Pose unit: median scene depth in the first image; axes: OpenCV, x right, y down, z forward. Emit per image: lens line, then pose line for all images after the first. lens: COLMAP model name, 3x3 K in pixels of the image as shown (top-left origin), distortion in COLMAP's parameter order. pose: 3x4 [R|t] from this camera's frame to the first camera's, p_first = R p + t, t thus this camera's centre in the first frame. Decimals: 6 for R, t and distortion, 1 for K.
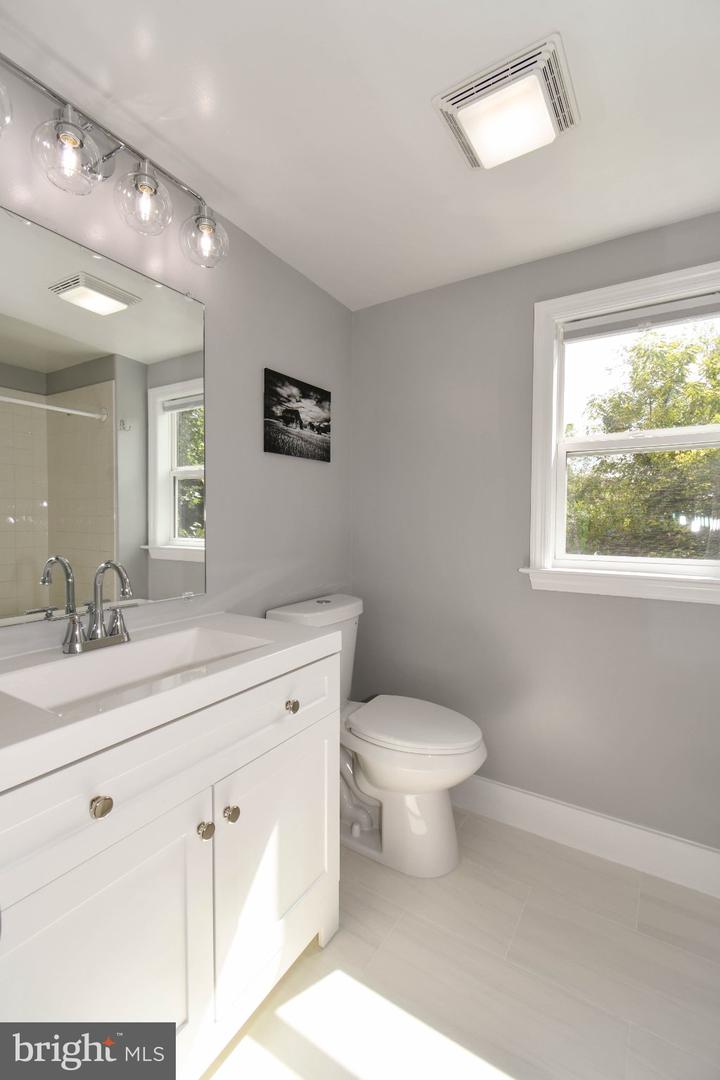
lens RADIAL K [[487.2, 0, 366.0], [0, 487.2, 540.6], [0, 0, 1]] dist [0.007859, -0.004304]
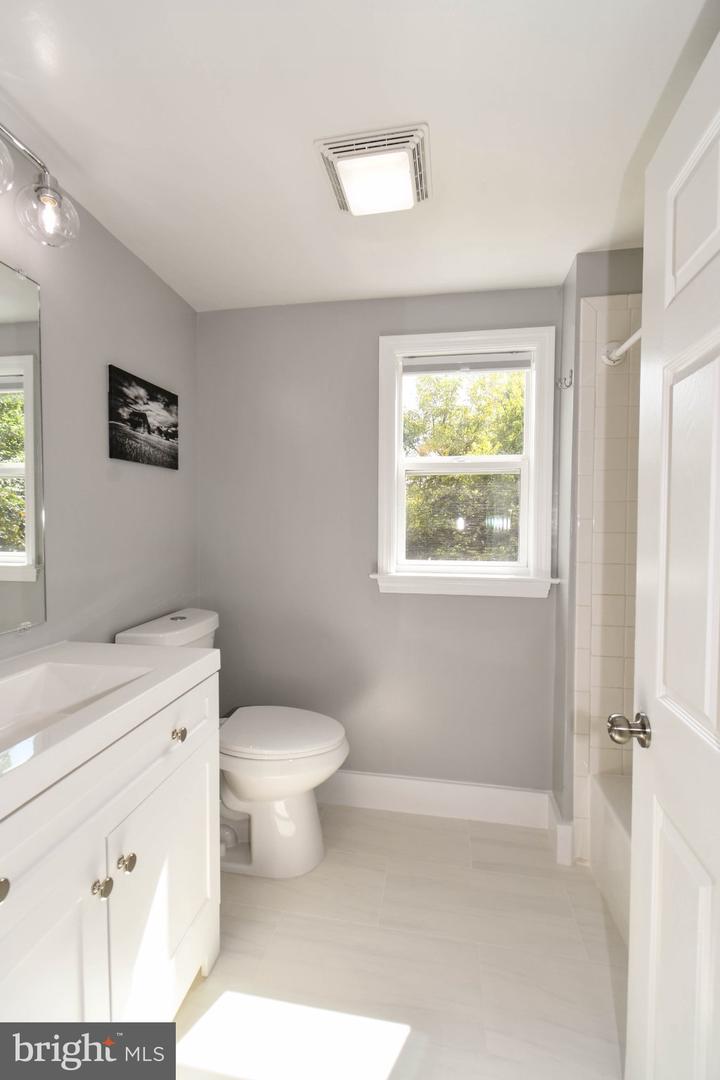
lens RADIAL K [[487.2, 0, 366.0], [0, 487.2, 540.6], [0, 0, 1]] dist [0.007859, -0.004304]
pose [[0.918974, -0.016411, 0.393976, -0.128443], [0.014896, 0.999865, 0.006904, -0.028081], [-0.394036, -0.000476, 0.919095, -0.013437]]
